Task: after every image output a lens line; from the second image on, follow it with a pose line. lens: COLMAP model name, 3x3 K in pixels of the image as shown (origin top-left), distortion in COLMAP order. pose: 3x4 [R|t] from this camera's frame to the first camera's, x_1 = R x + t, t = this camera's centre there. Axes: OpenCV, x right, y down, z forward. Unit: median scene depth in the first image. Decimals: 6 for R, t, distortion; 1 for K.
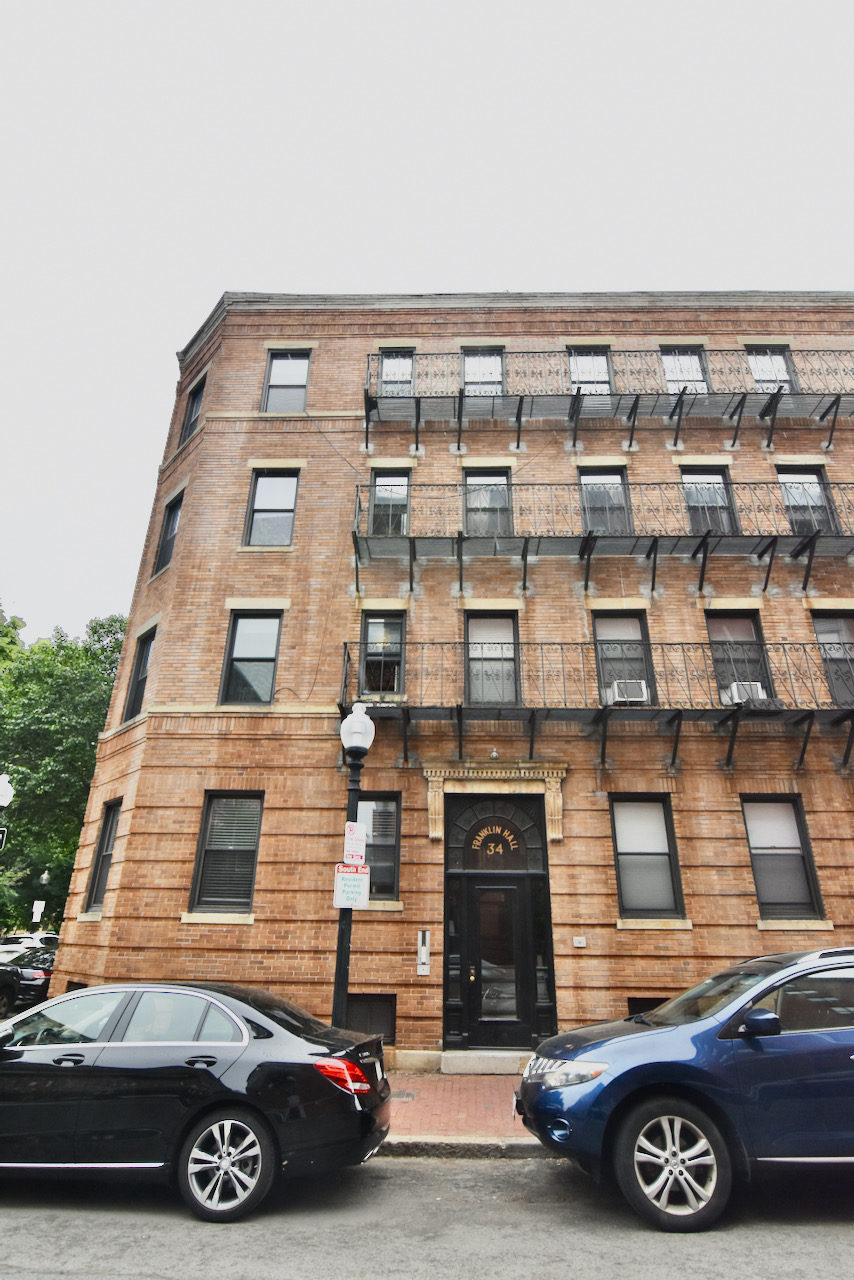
lens RADIAL K [[672.9, 0, 429.1], [0, 672.9, 636.4], [0, 0, 1]] dist [-0.014185, -0.002543]
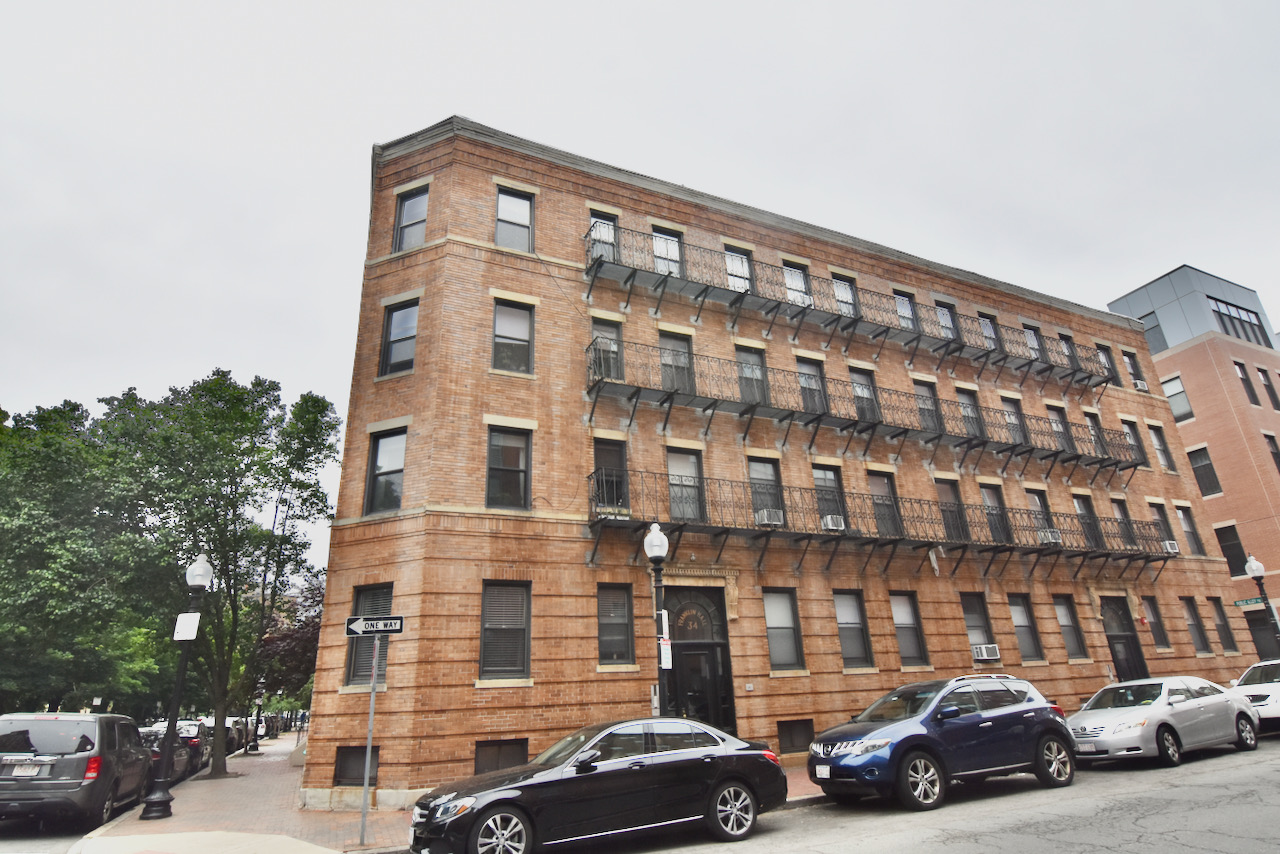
lens RADIAL K [[672.9, 0, 638.5], [0, 672.9, 430.7], [0, 0, 1]] dist [-0.014185, -0.002543]
pose [[0.899100, 0.112890, 0.422937, -0.614481], [-0.128255, 0.991709, 0.007946, -0.080155], [-0.418534, -0.061388, 0.906124, -0.190303]]
